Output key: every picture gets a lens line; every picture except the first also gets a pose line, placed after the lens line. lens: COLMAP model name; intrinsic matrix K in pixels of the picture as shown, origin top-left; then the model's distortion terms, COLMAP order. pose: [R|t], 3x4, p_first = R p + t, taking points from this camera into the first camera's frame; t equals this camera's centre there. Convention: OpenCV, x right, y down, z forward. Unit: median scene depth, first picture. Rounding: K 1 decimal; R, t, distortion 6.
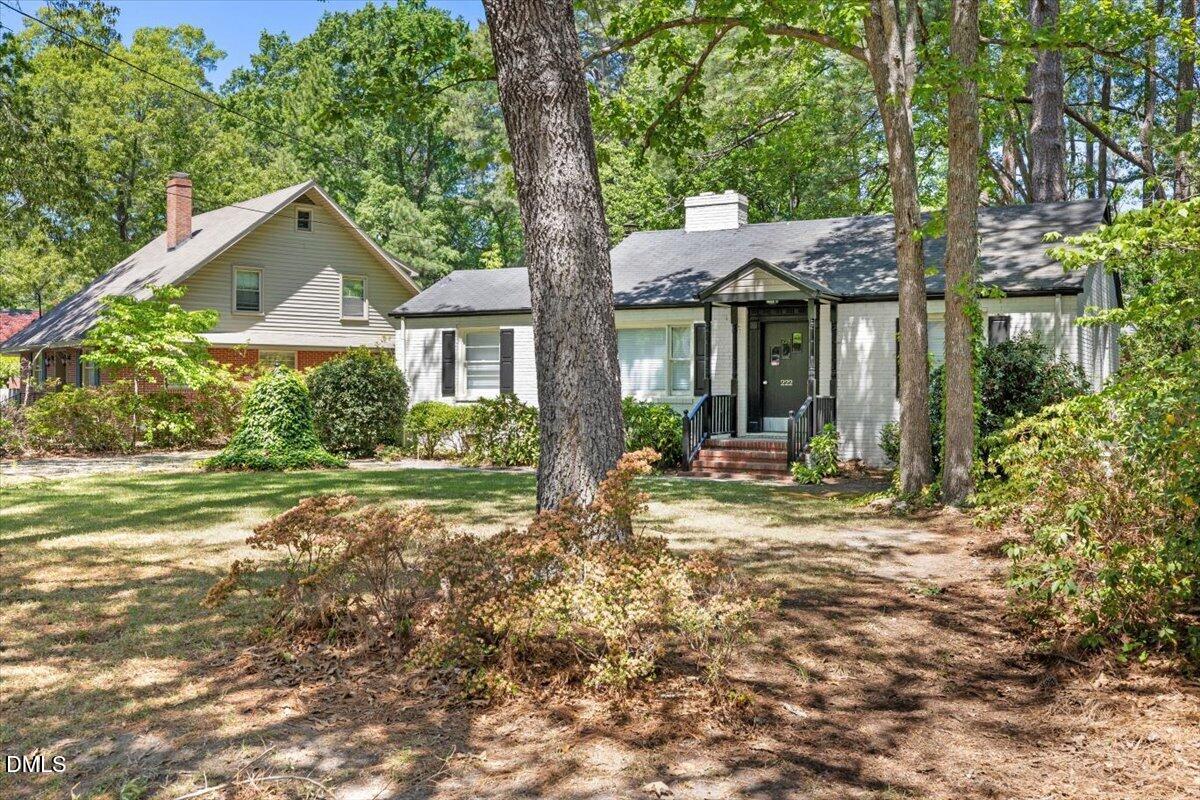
lens RADIAL K [[596.4, 0, 602.2], [0, 596.4, 398.6], [0, 0, 1]] dist [-0.003446, 0.000299]
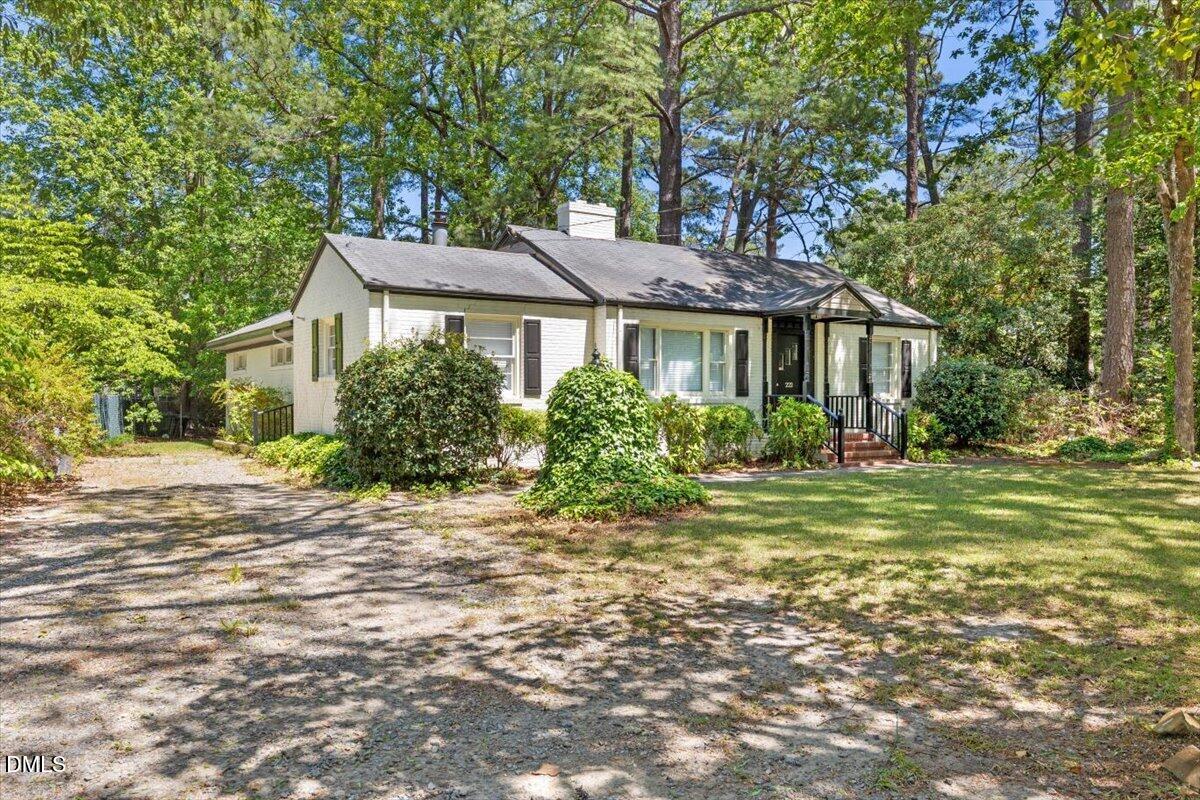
lens RADIAL K [[596.4, 0, 602.2], [0, 596.4, 398.6], [0, 0, 1]] dist [-0.003446, 0.000299]
pose [[0.760935, -0.003385, 0.648820, -0.643346], [0.012362, 0.999881, -0.009280, 0.006142], [-0.648711, 0.015082, 0.760886, 0.282924]]
